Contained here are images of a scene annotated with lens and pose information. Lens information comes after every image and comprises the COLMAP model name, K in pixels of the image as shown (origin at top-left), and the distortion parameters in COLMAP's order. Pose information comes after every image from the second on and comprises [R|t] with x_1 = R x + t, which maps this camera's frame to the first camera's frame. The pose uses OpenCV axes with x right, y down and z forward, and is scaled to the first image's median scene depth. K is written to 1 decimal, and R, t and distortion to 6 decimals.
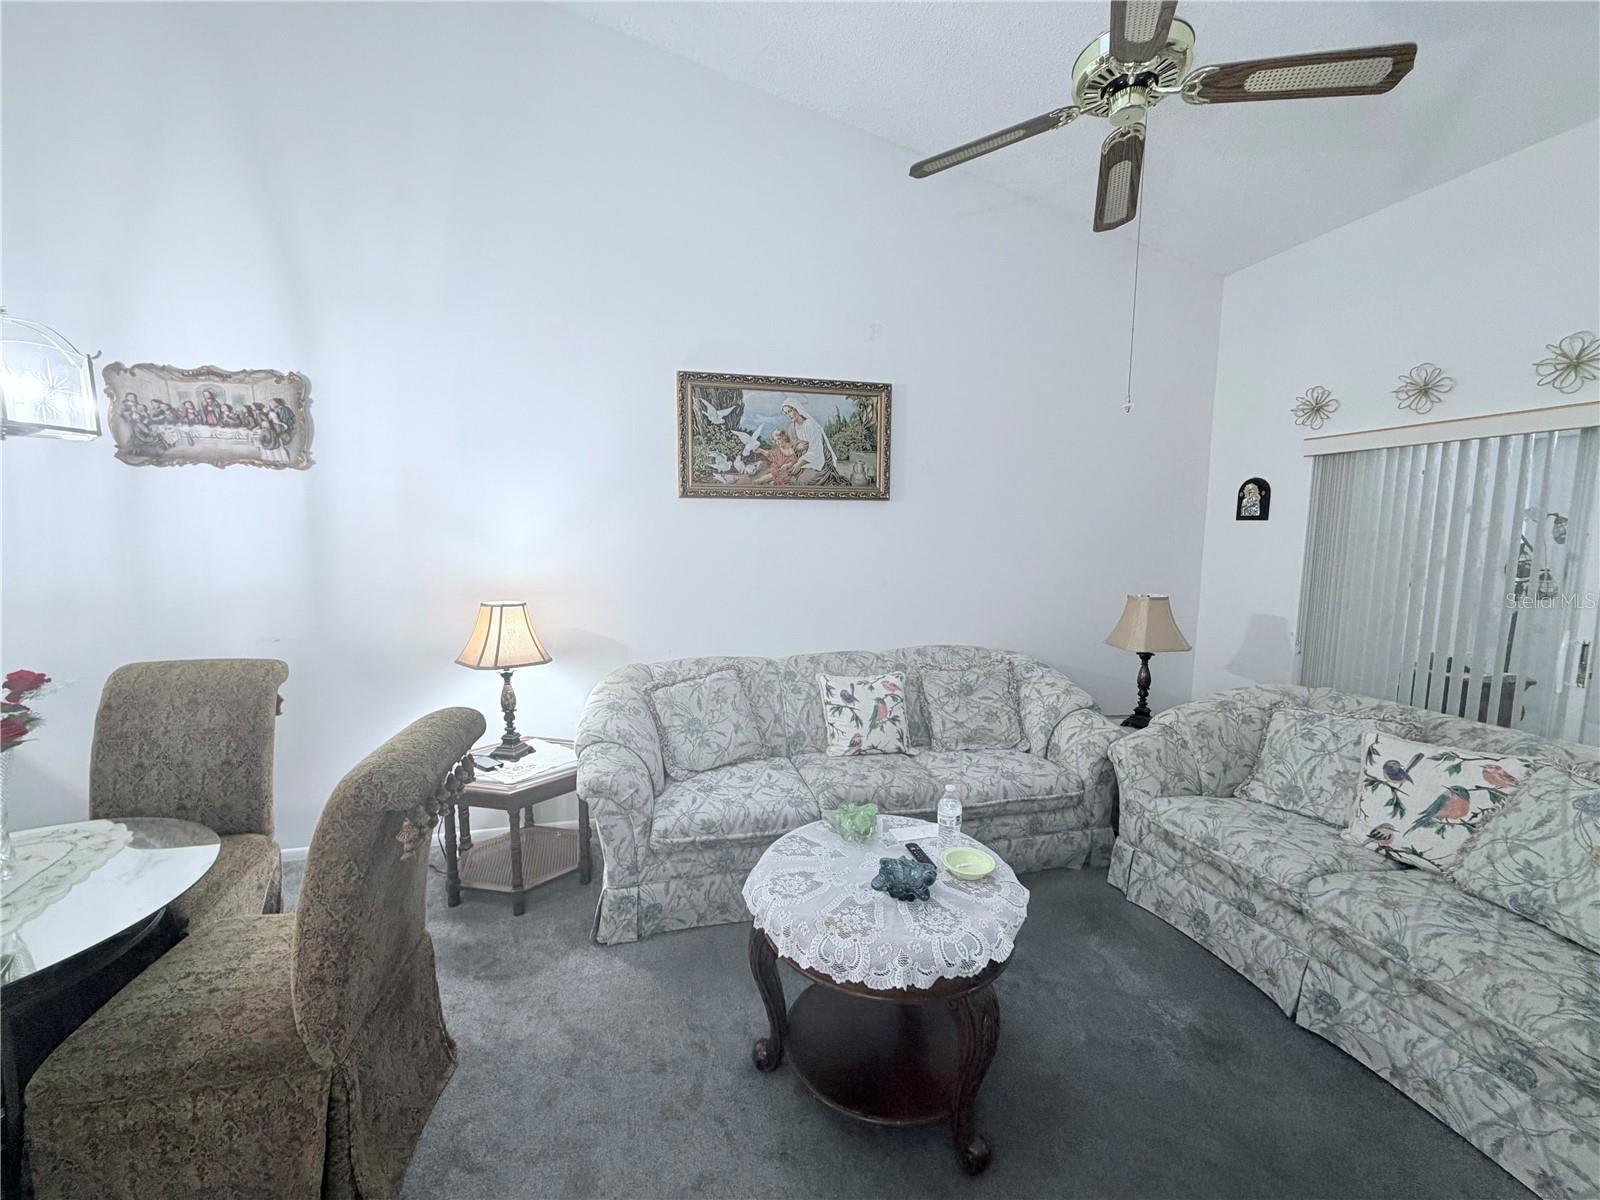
lens RADIAL K [[639.1, 0, 795.8], [0, 639.1, 596.5], [0, 0, 1]] dist [0.000806, -0.000041]
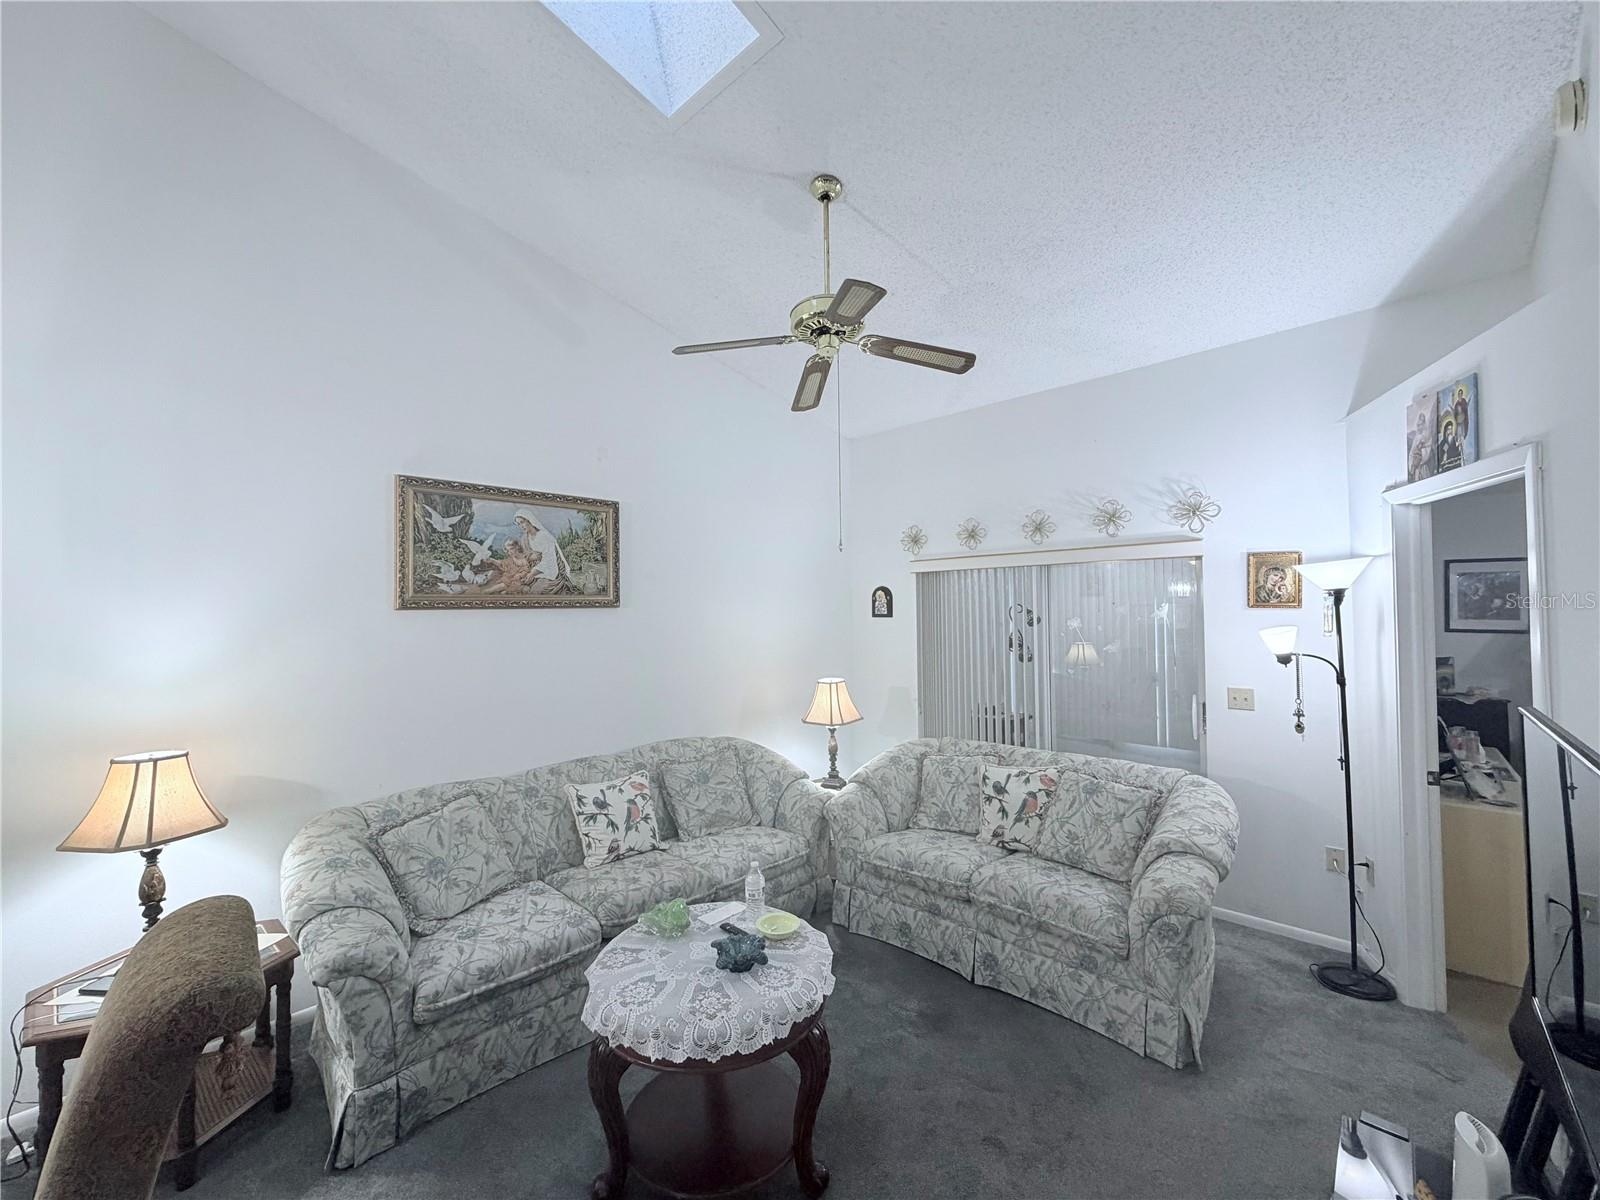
lens RADIAL K [[639.1, 0, 795.8], [0, 639.1, 596.5], [0, 0, 1]] dist [0.000806, -0.000041]
pose [[0.849565, -0.005752, 0.527453, -0.199753], [0.075849, 0.990881, -0.111363, -0.033727], [-0.522002, 0.134617, 0.842254, -0.063164]]
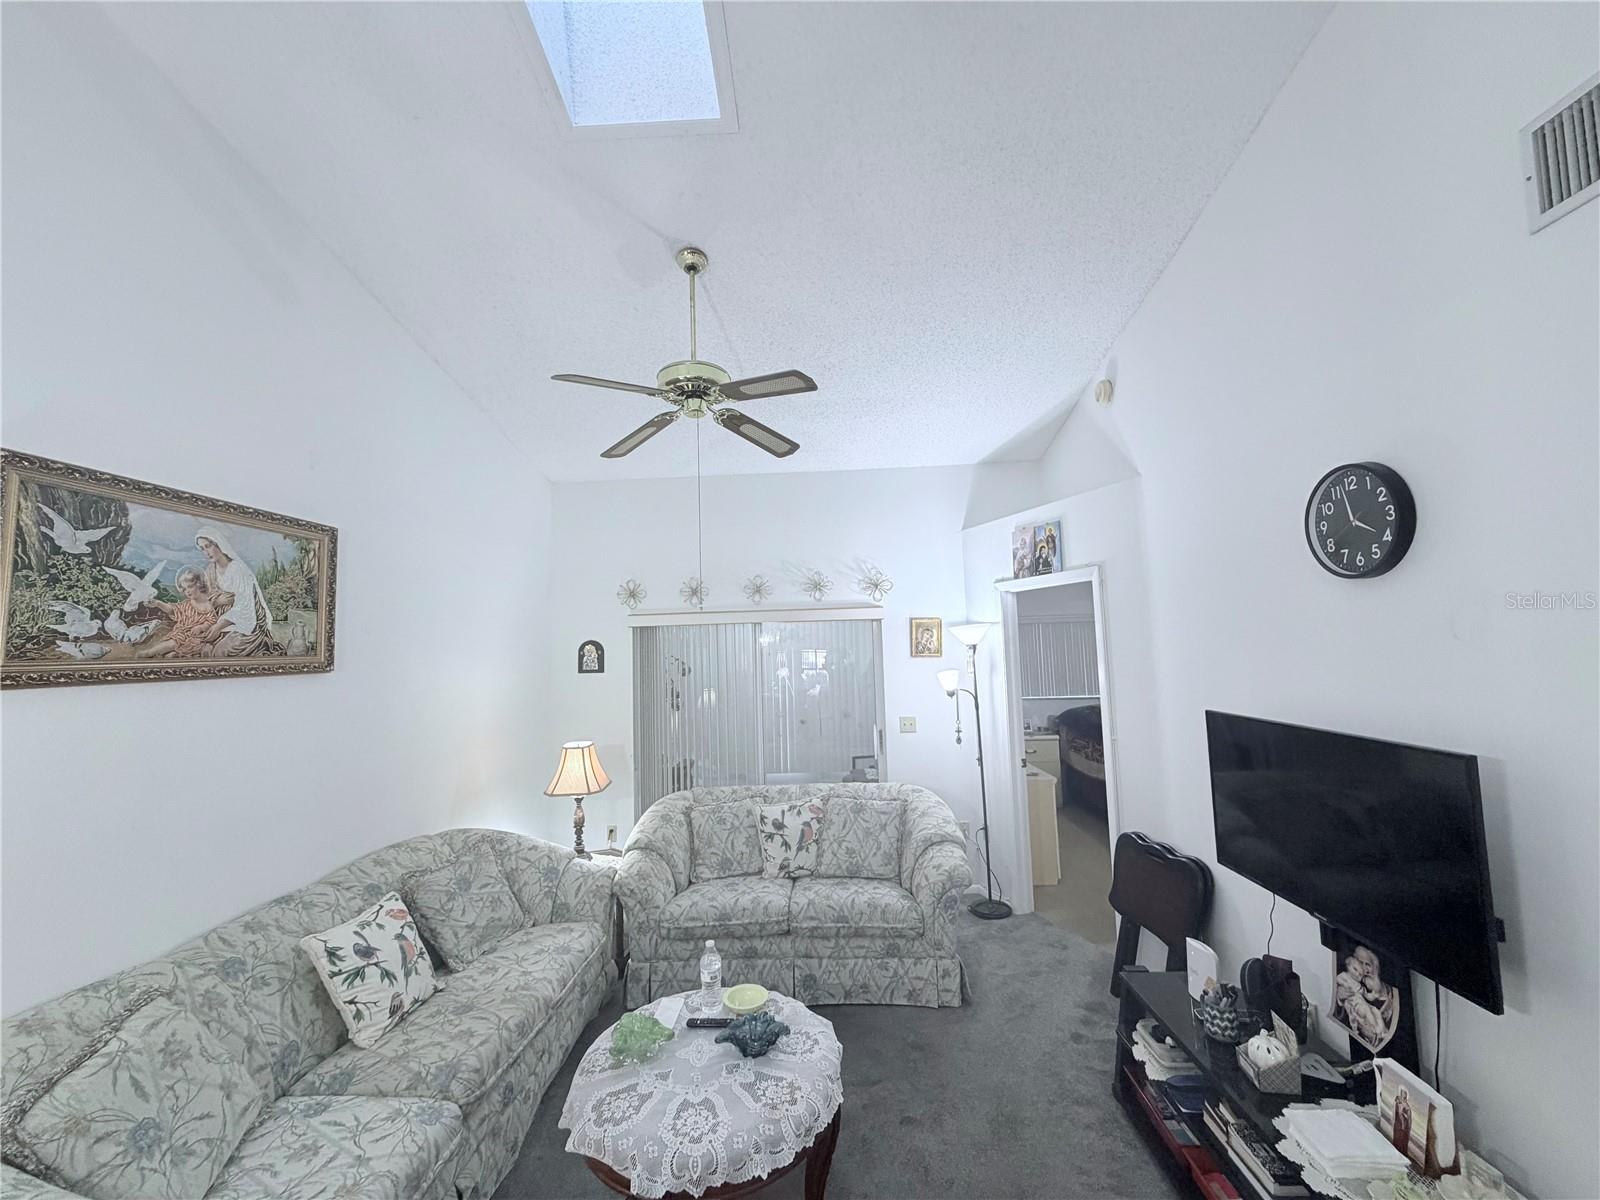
lens RADIAL K [[639.1, 0, 795.8], [0, 639.1, 596.5], [0, 0, 1]] dist [0.000806, -0.000041]
pose [[0.294893, 0.063312, 0.953430, -0.518068], [0.135976, 0.984867, -0.107457, -0.098536], [-0.945806, 0.161332, 0.281822, 0.287321]]
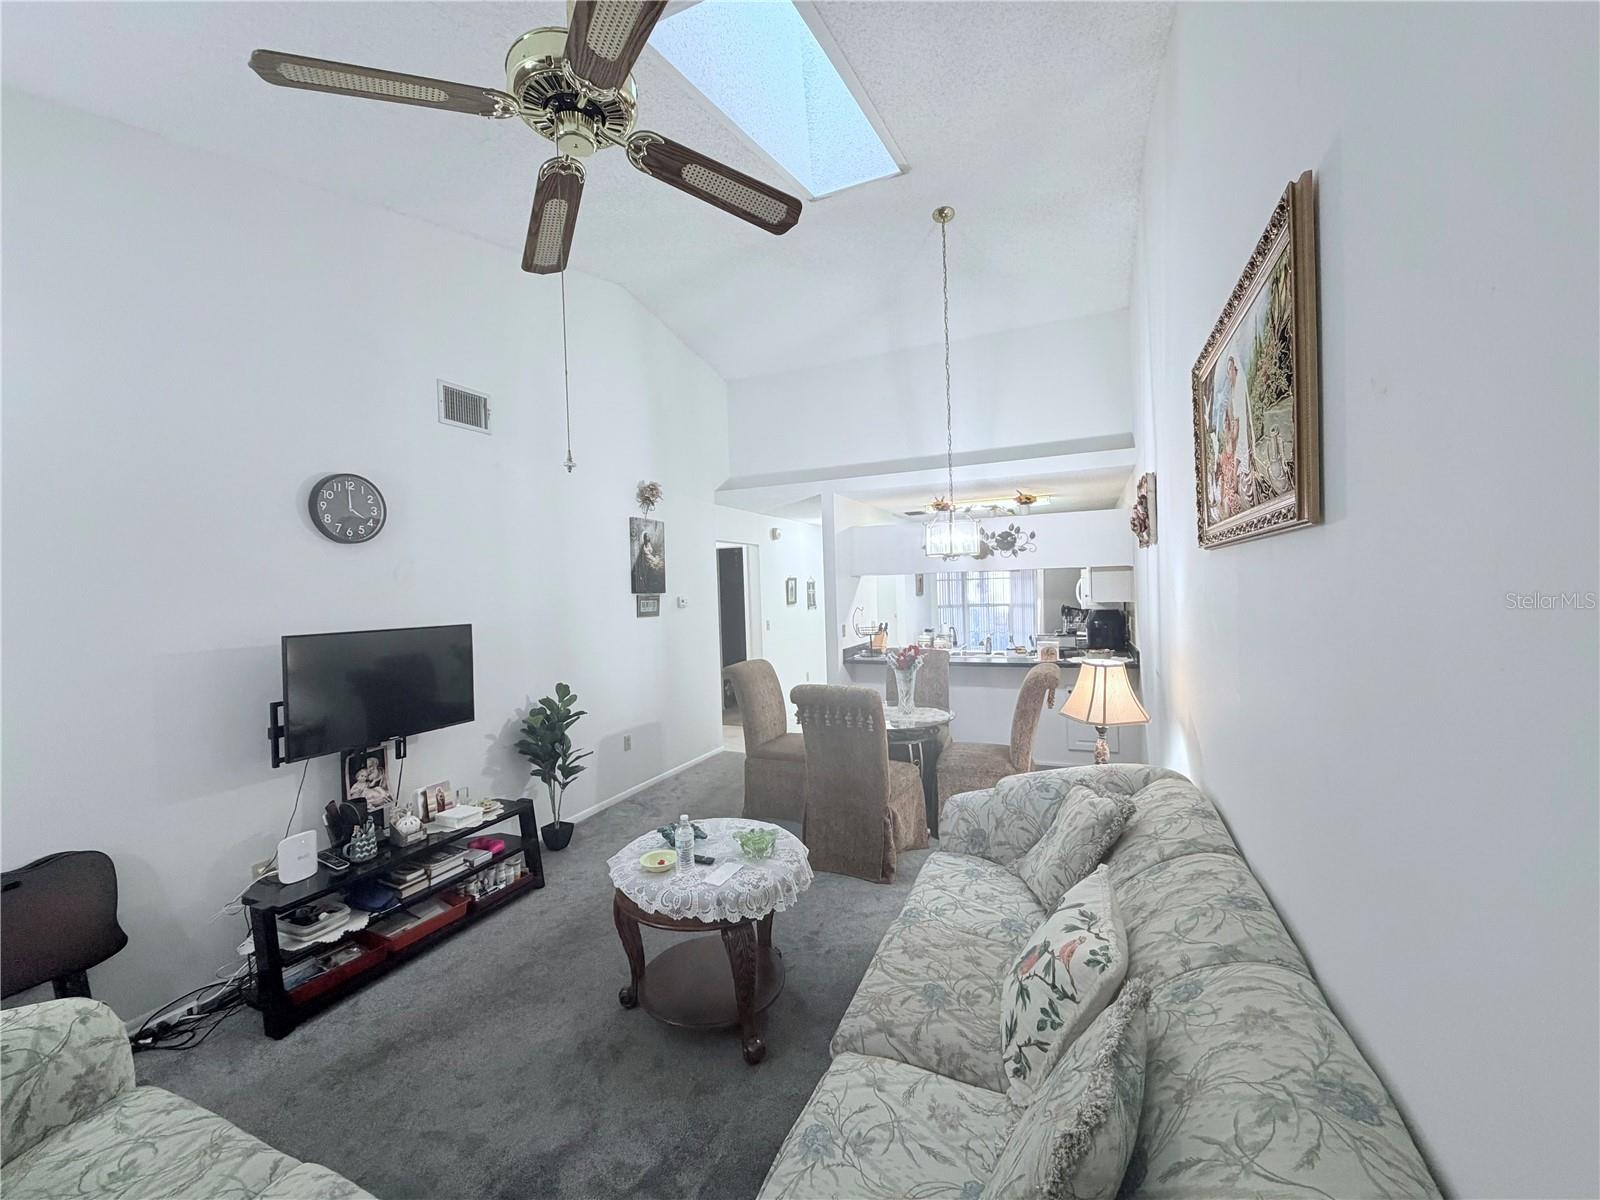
lens RADIAL K [[639.1, 0, 795.8], [0, 639.1, 596.5], [0, 0, 1]] dist [0.000806, -0.000041]
pose [[-0.617160, 0.025472, -0.786425, 0.682163], [-0.058554, 0.995218, 0.078186, -0.148792], [0.784656, 0.094302, -0.612717, 1.204005]]
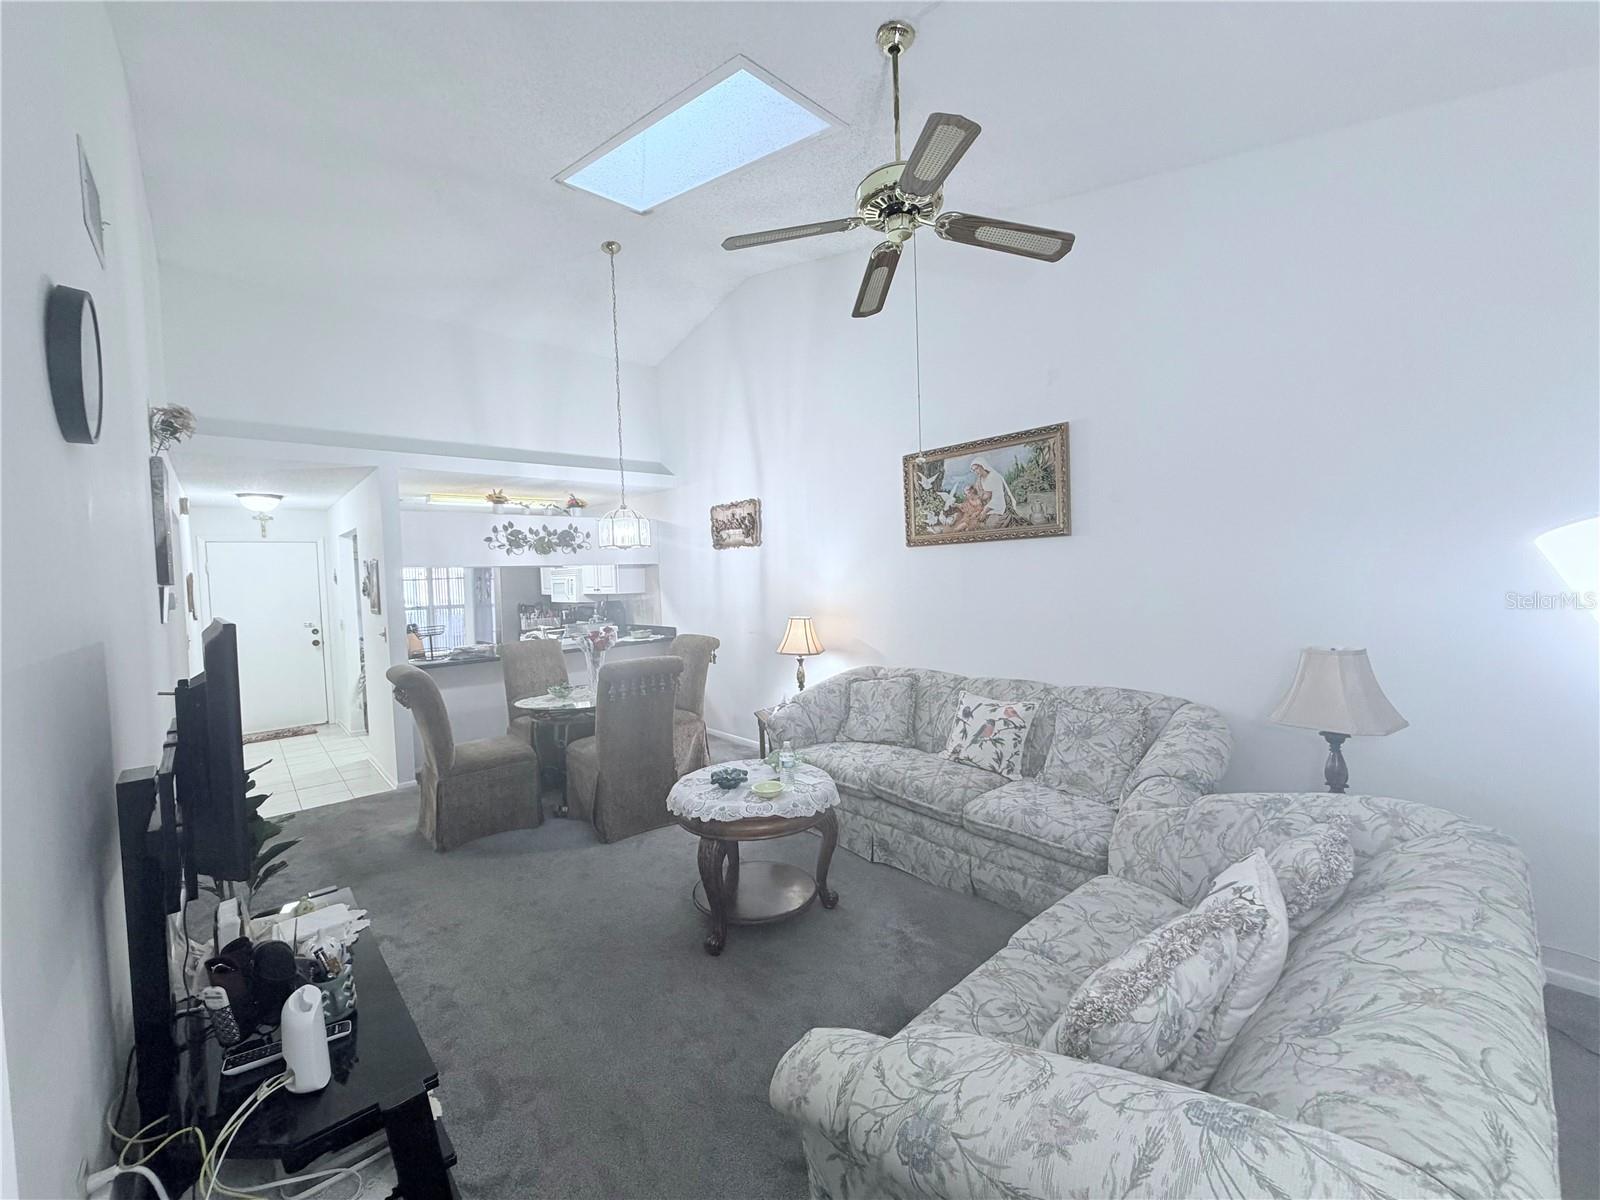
lens RADIAL K [[639.1, 0, 795.8], [0, 639.1, 596.5], [0, 0, 1]] dist [0.000806, -0.000041]
pose [[0.464957, 0.009593, -0.885281, 1.009523], [-0.058943, 0.998058, -0.020142, -0.010826], [0.883369, 0.061547, 0.464620, 0.191314]]
